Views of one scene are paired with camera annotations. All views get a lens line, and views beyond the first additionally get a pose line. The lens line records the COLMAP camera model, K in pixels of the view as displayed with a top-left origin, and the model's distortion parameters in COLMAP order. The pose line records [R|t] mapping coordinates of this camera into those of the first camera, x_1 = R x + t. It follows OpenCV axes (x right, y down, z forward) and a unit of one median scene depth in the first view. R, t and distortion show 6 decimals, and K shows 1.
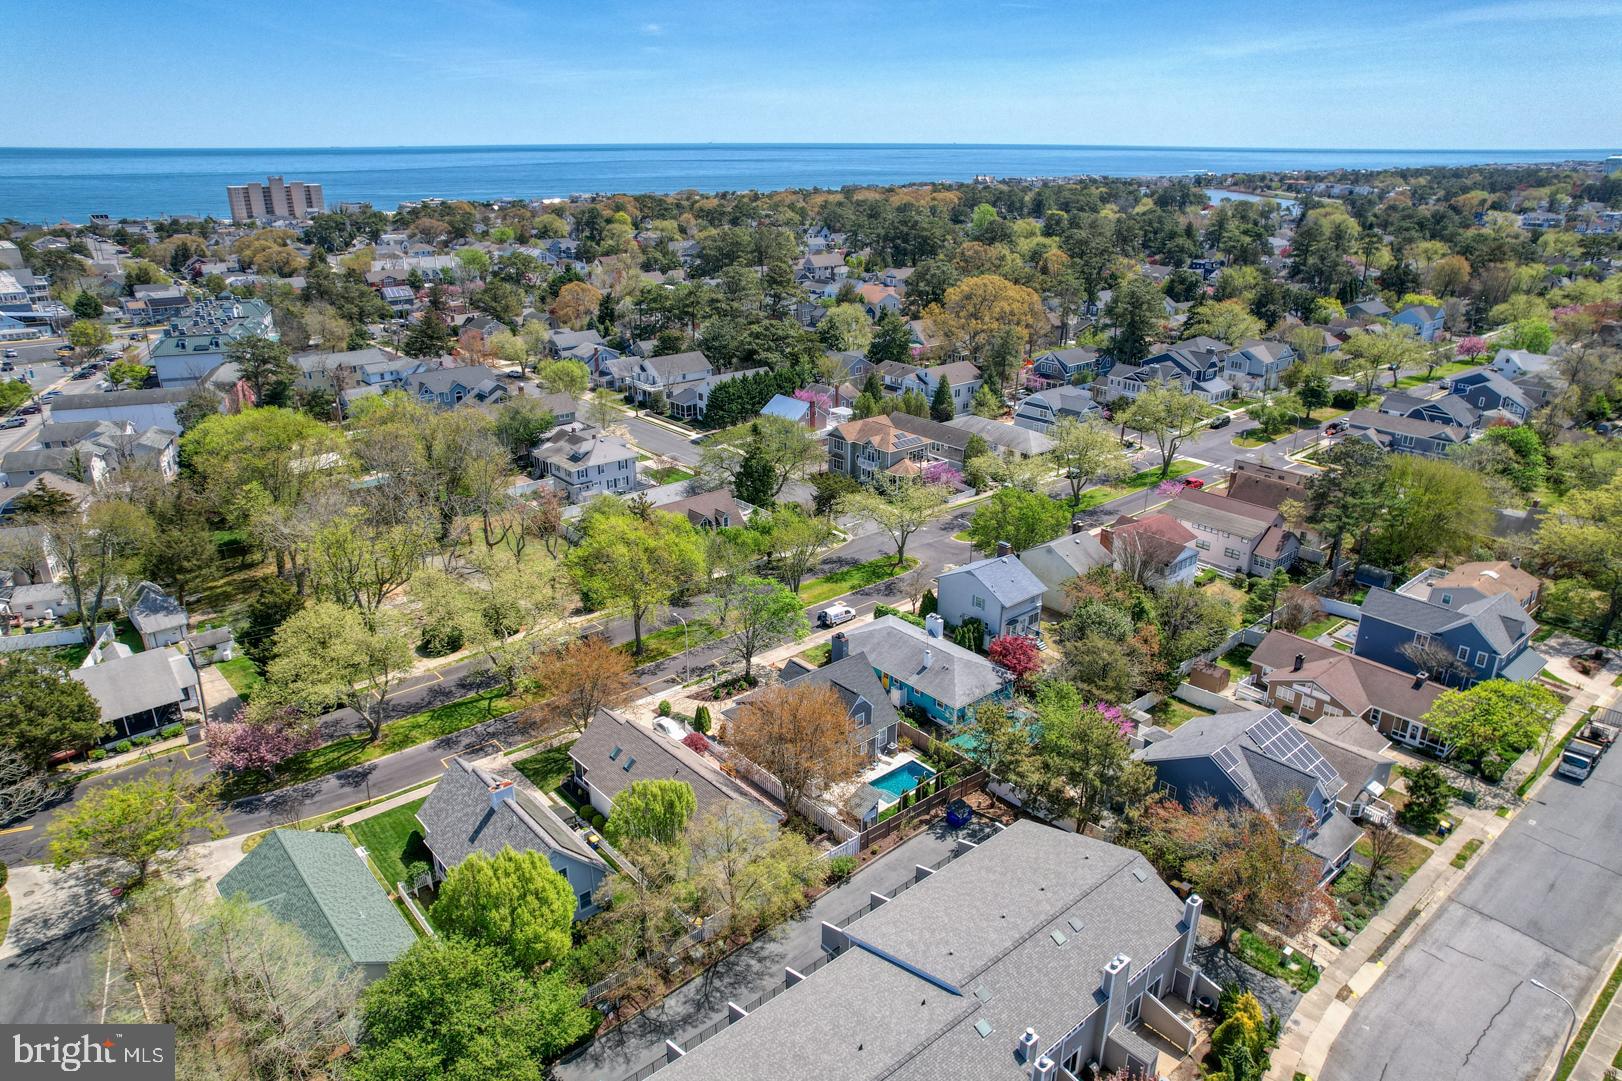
lens RADIAL K [[1028.4, 0, 803.3], [0, 1028.4, 561.7], [0, 0, 1]] dist [-0.083815, 0.065896]
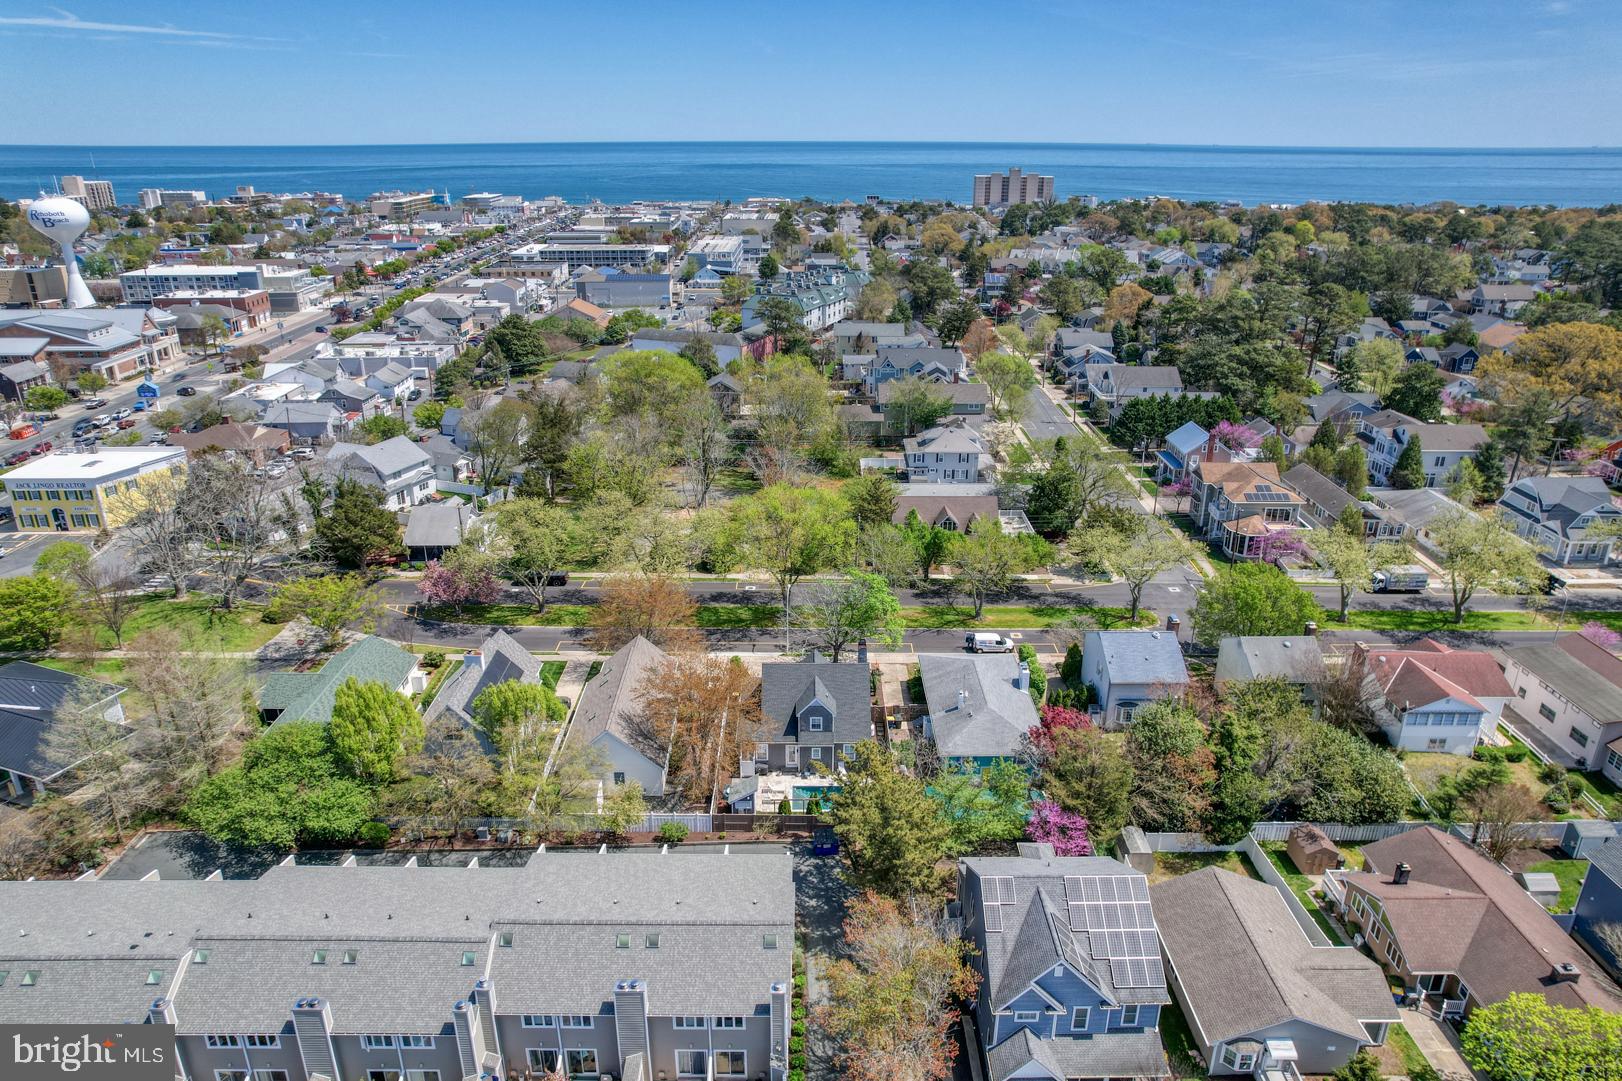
lens RADIAL K [[1028.4, 0, 803.3], [0, 1028.4, 561.7], [0, 0, 1]] dist [-0.083815, 0.065896]
pose [[0.759468, 0.246008, -0.602236, 0.569667], [-0.245626, 0.965656, 0.084709, -0.072237], [0.602393, 0.083591, 0.793811, 0.185332]]
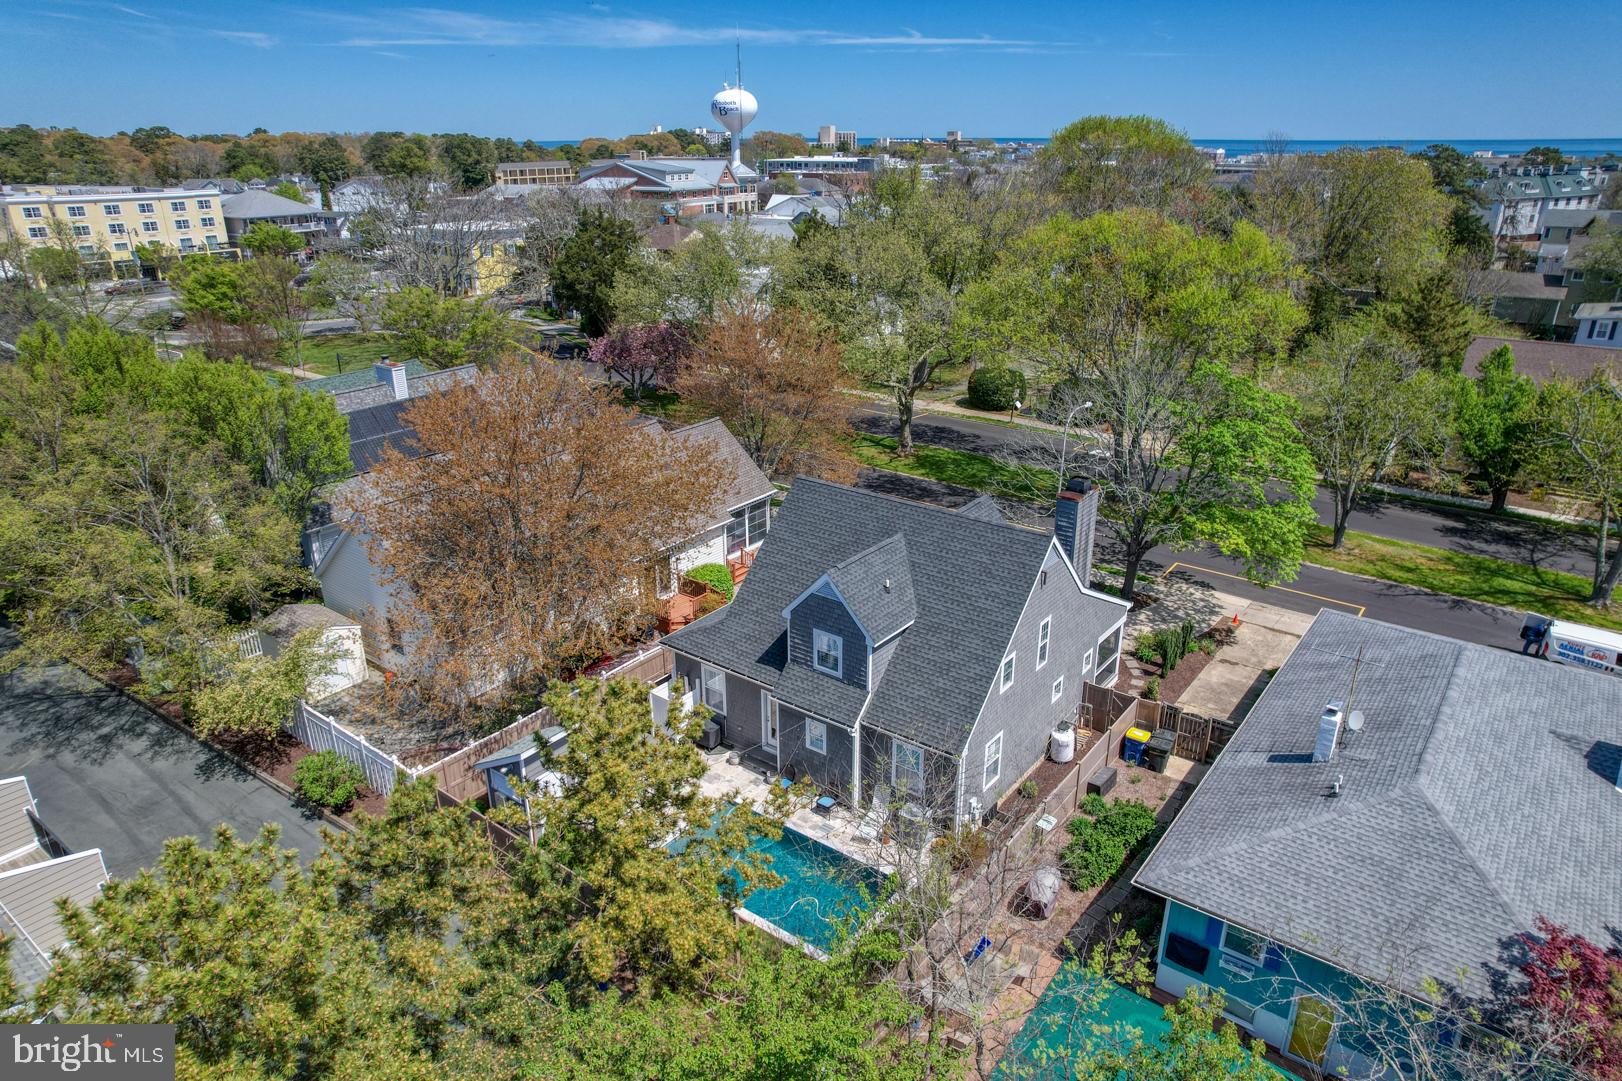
lens RADIAL K [[1028.4, 0, 803.3], [0, 1028.4, 561.7], [0, 0, 1]] dist [-0.083815, 0.065896]
pose [[0.199785, 0.375374, -0.905086, 0.332132], [-0.362818, 0.886390, 0.287534, 0.031369], [0.910192, 0.270936, 0.313280, 0.830747]]
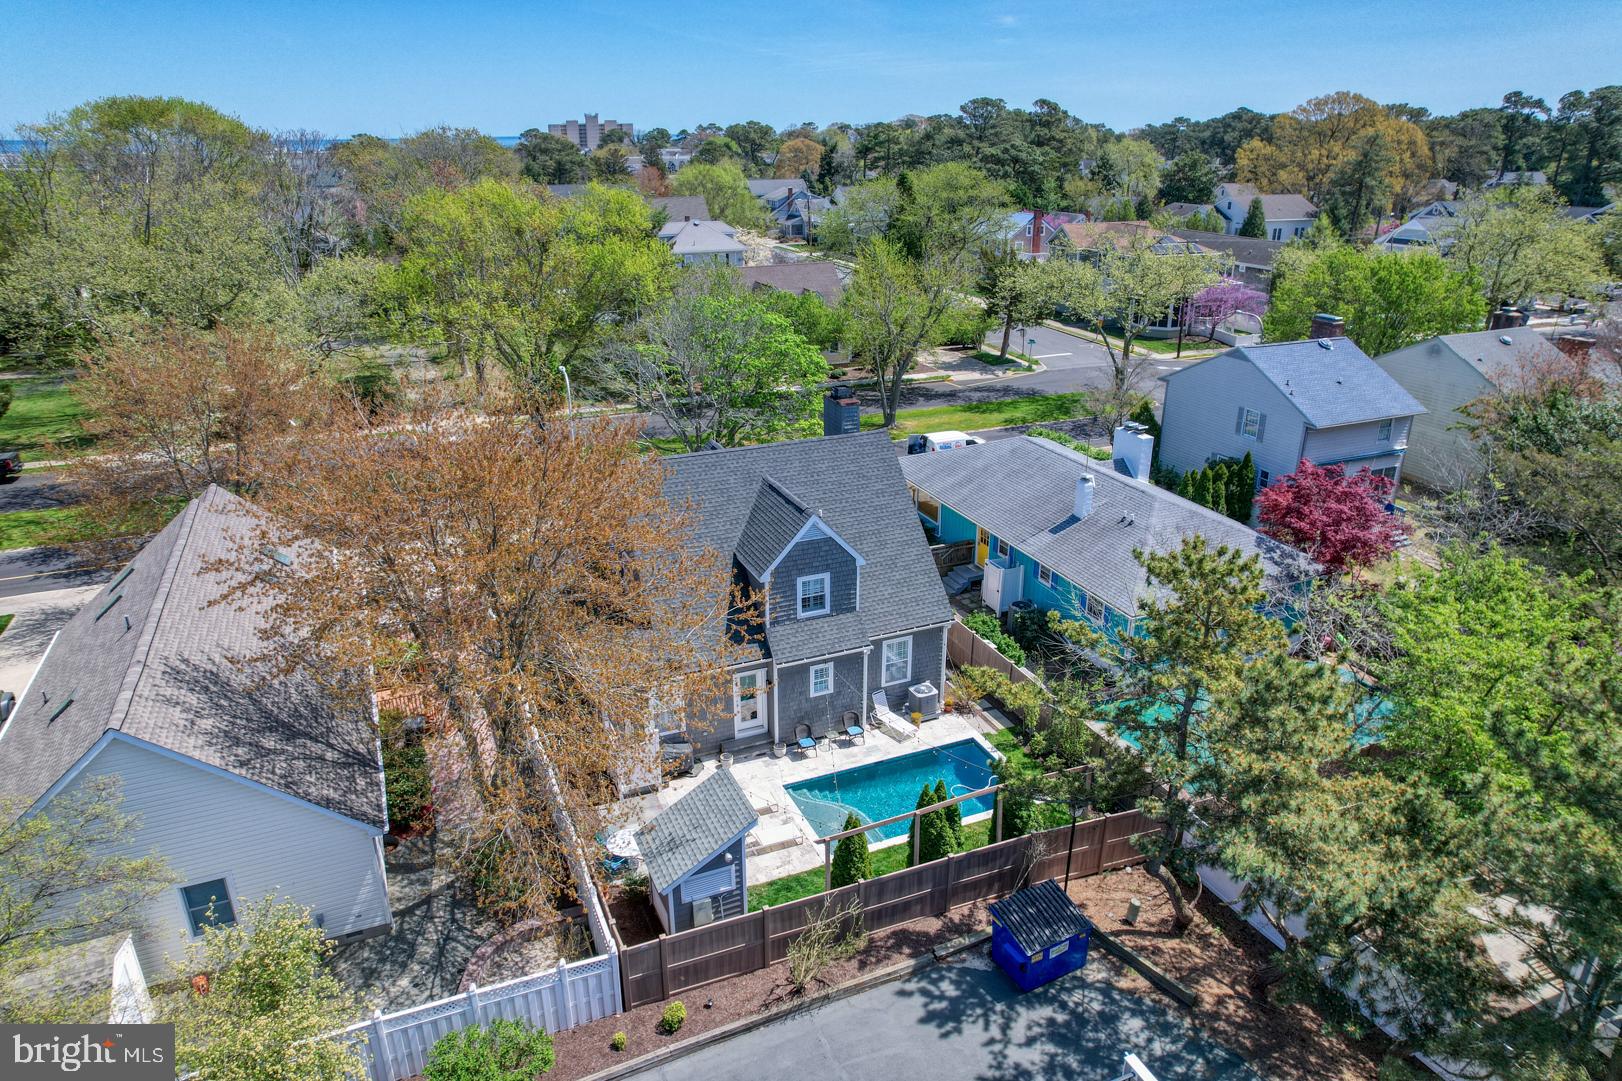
lens RADIAL K [[1028.4, 0, 803.3], [0, 1028.4, 561.7], [0, 0, 1]] dist [-0.083815, 0.065896]
pose [[0.953792, 0.113462, -0.278222, 0.138312], [-0.109759, 0.993538, 0.028902, 0.127121], [0.279703, 0.002971, 0.960082, 0.633583]]
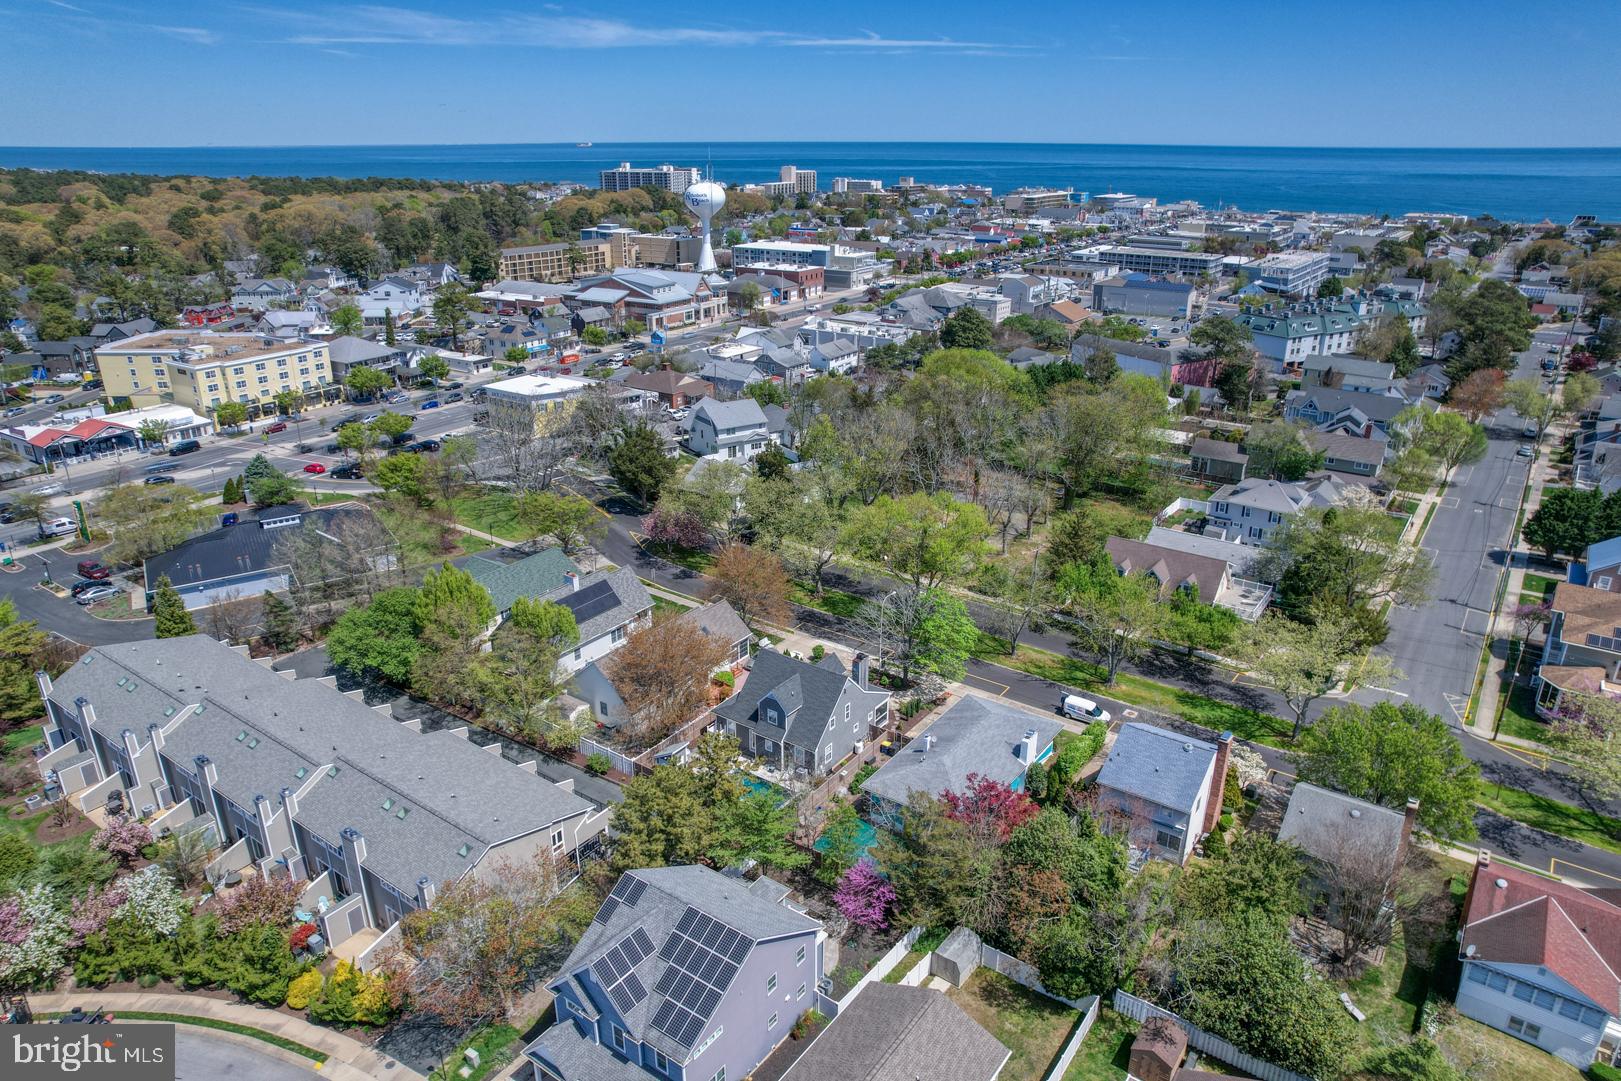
lens RADIAL K [[1036.2, 0, 810.5], [0, 1036.2, 540.5], [0, 0, 1]] dist [-0.084600, 0.069283]
pose [[0.239478, 0.348058, -0.906369, 0.866286], [-0.367227, 0.896653, 0.247300, -0.246824], [0.898774, 0.273620, 0.342545, 0.607947]]
